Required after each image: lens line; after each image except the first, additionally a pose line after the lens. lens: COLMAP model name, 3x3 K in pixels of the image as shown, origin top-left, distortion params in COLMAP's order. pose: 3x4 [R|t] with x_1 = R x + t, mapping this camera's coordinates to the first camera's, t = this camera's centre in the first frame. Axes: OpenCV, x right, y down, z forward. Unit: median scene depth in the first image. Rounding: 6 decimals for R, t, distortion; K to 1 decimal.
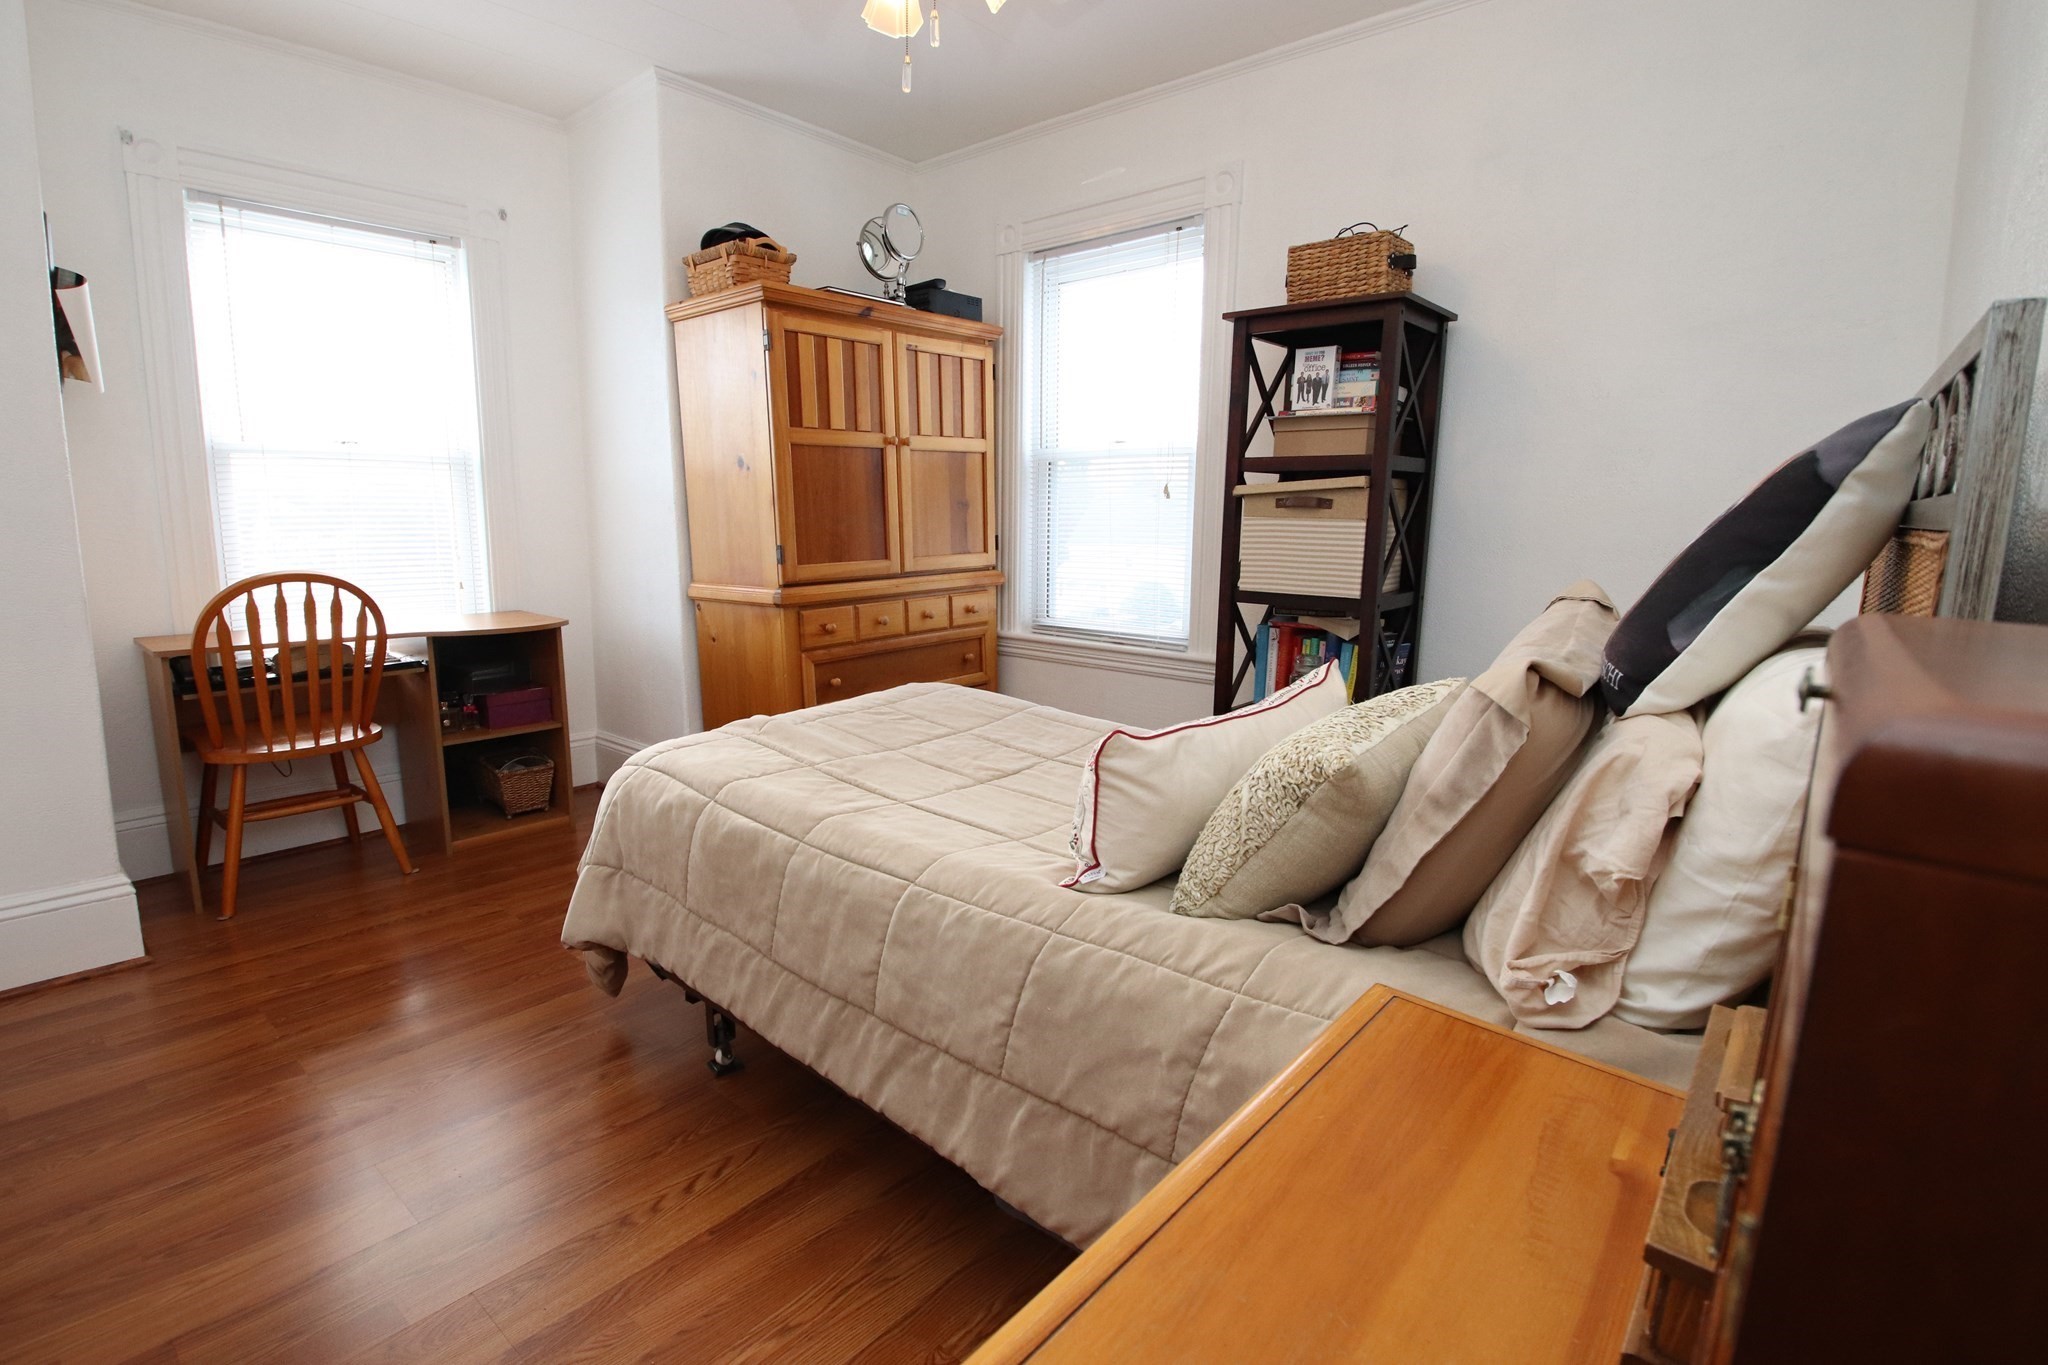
lens RADIAL K [[970.0, 0, 1018.6], [0, 970.0, 674.1], [0, 0, 1]] dist [-0.002339, -0.015895]
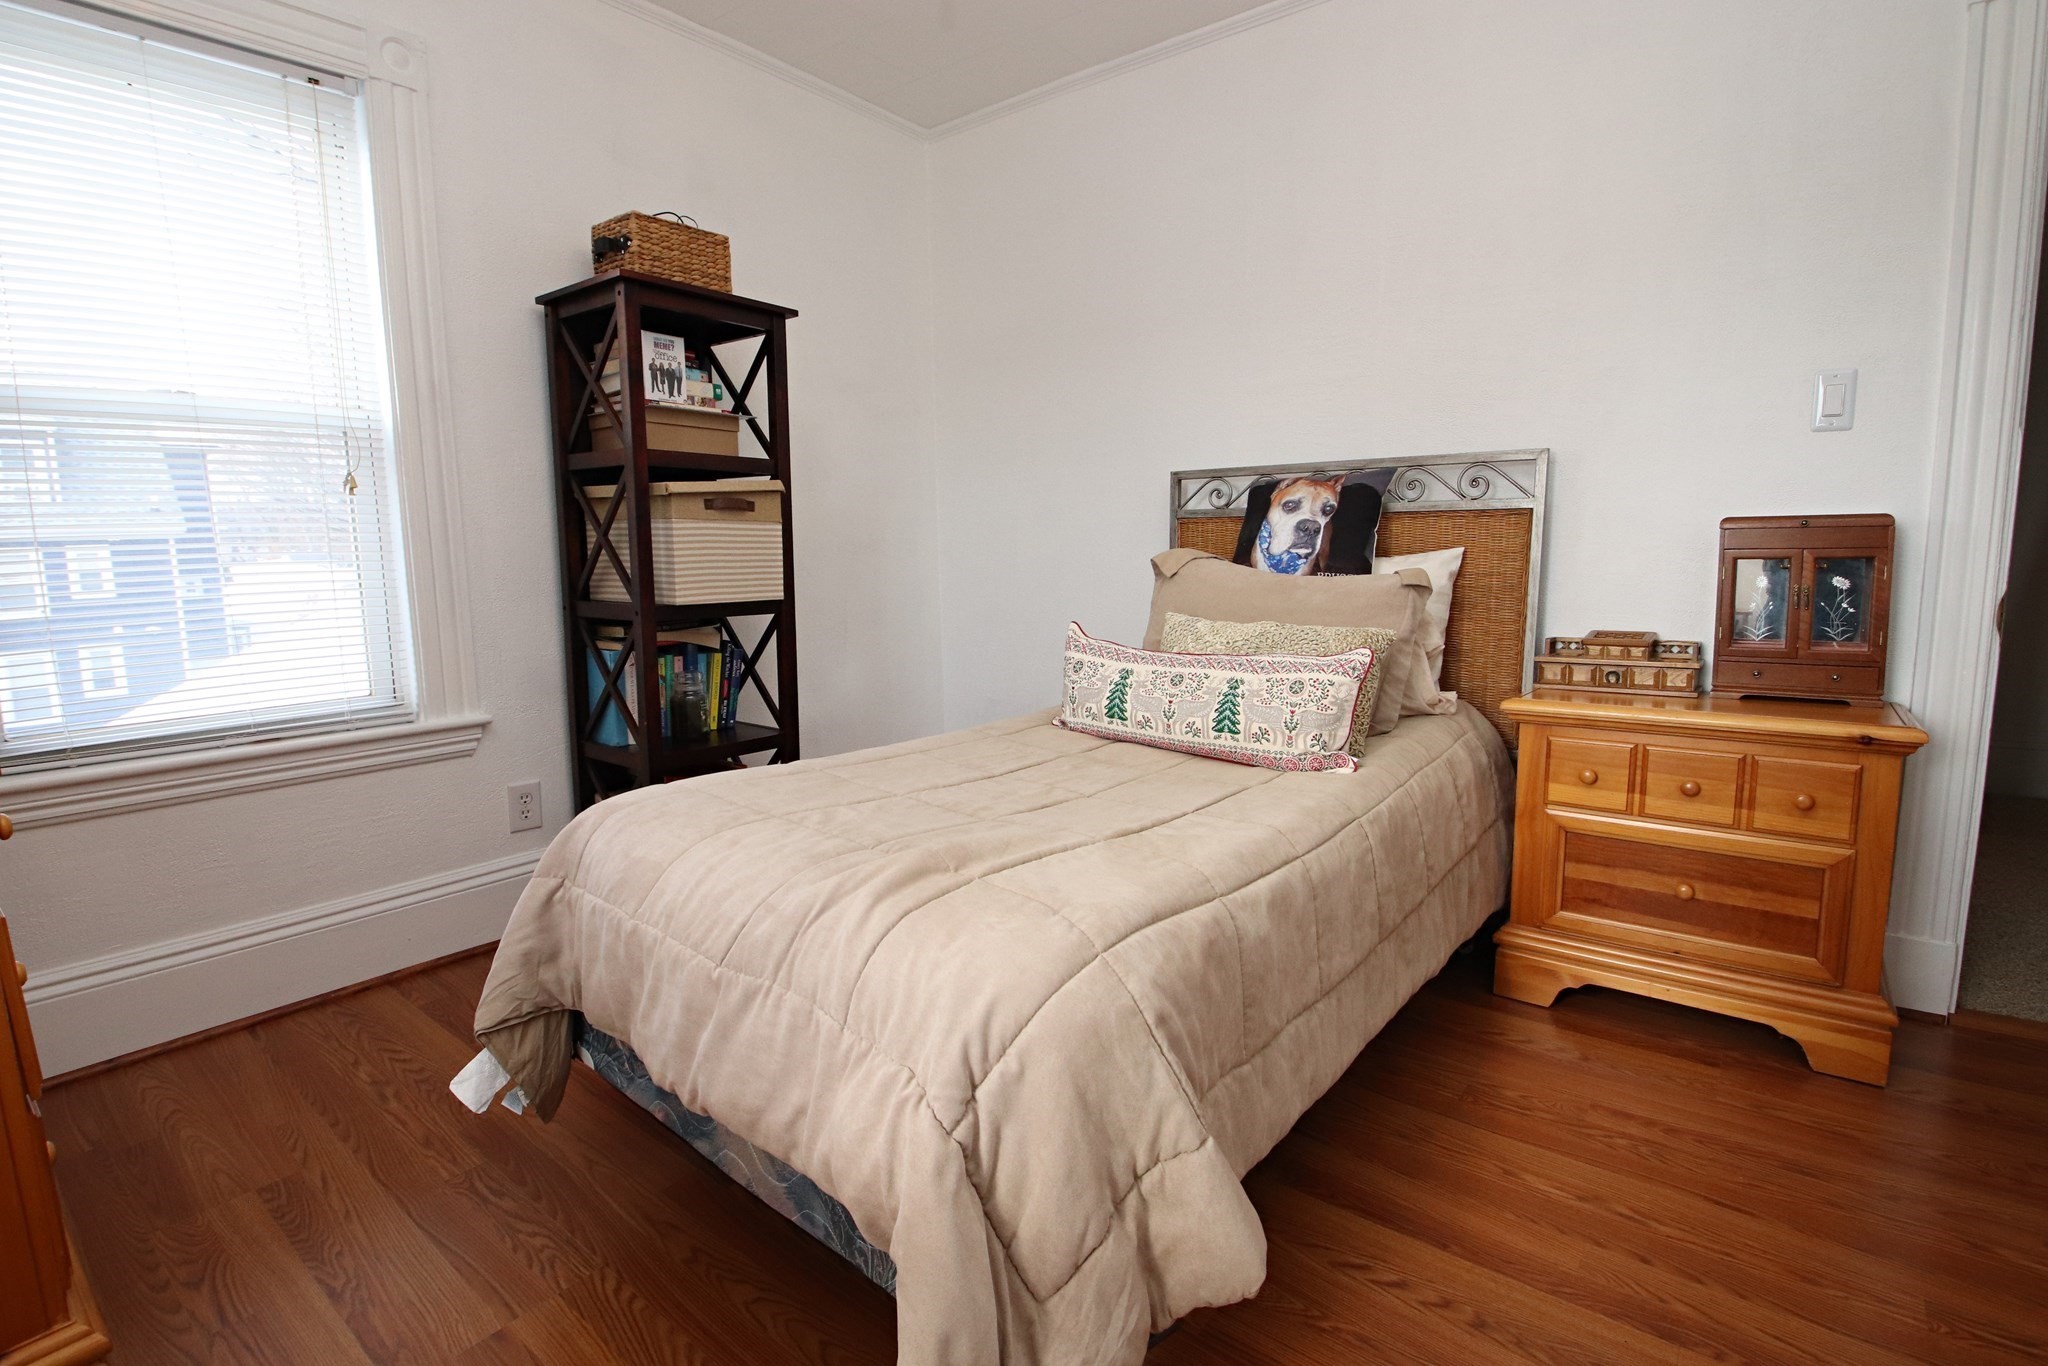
lens RADIAL K [[970.0, 0, 1018.6], [0, 970.0, 674.6], [0, 0, 1]] dist [-0.002339, -0.015895]
pose [[-0.040959, -0.142814, 0.988902, -0.653479], [0.173246, 0.973726, 0.147798, -0.103967], [-0.984027, 0.177377, -0.015141, 0.748305]]
